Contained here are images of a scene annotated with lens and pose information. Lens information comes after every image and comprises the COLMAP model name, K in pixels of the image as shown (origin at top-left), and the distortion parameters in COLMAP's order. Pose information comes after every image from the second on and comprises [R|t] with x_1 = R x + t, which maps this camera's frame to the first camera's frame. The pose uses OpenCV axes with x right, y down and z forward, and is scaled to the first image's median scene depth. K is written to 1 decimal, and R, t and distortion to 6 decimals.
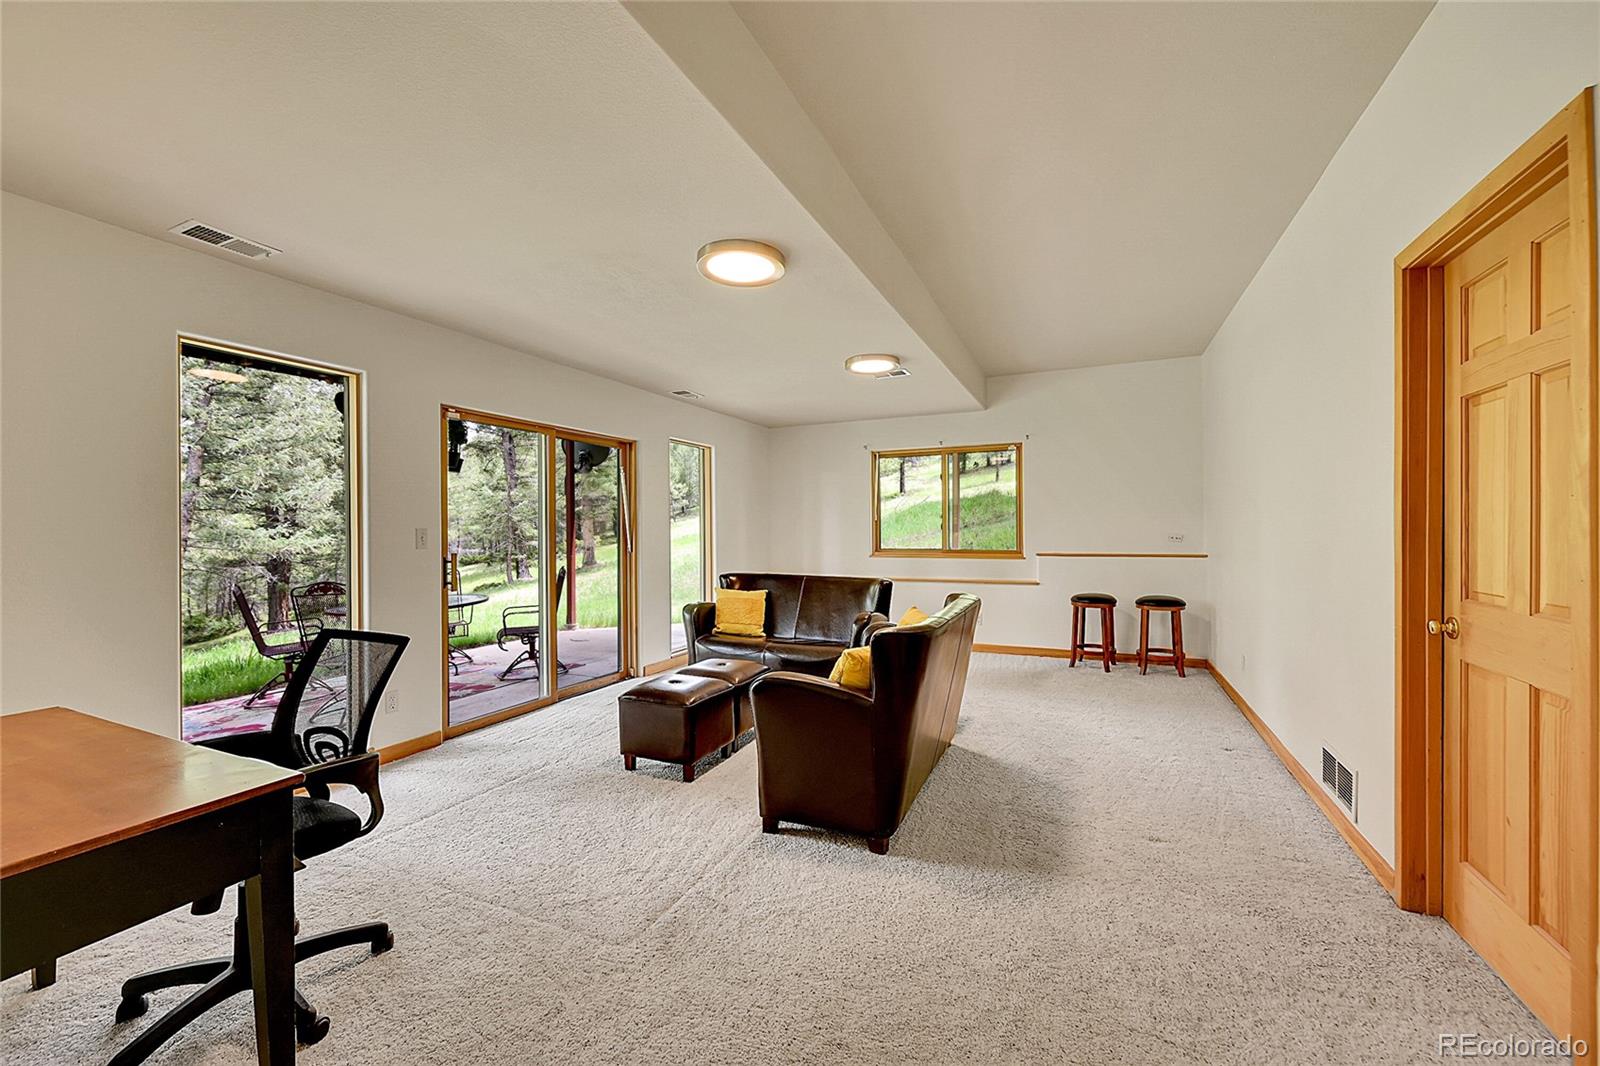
lens RADIAL K [[630.2, 0, 804.4], [0, 630.2, 528.4], [0, 0, 1]] dist [-0.001858, 0.000698]
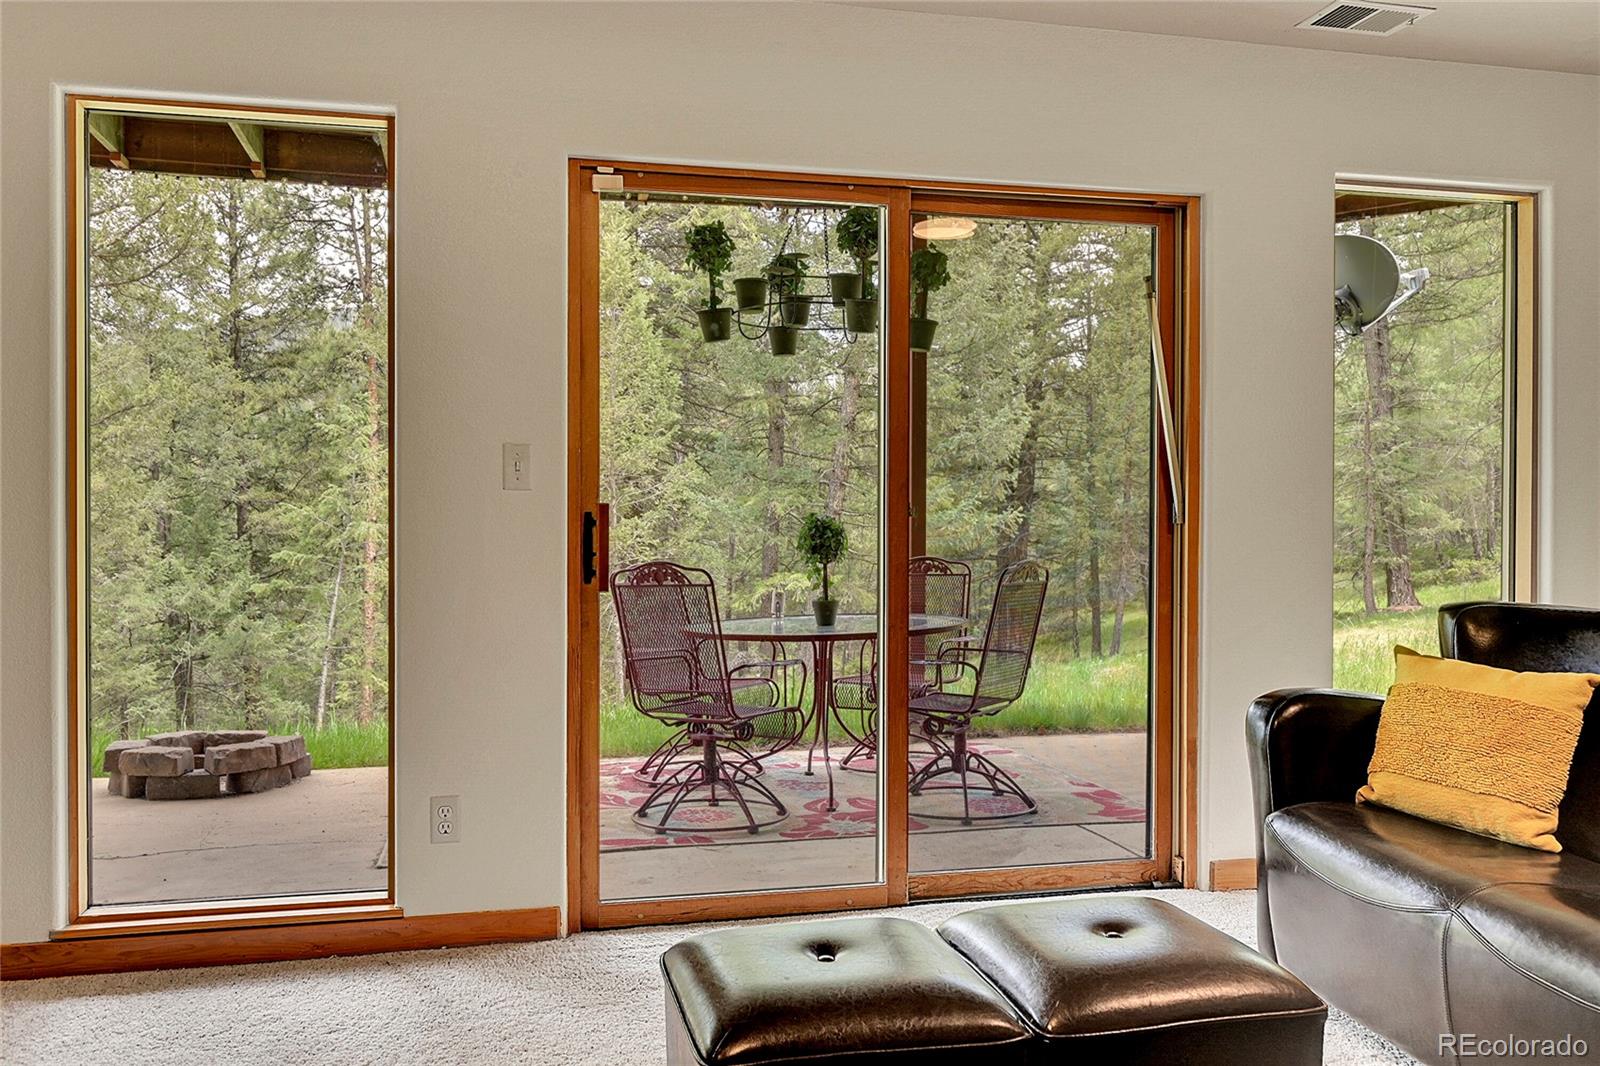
lens RADIAL K [[1270.6, 0, 804.3], [0, 1270.6, 534.1], [0, 0, 1]] dist [0.011055, -0.001023]
pose [[0.611023, 0.019680, -0.791368, 0.159978], [-0.003796, 0.999752, 0.021931, 0.030586], [0.791603, -0.010396, 0.610947, 0.431948]]
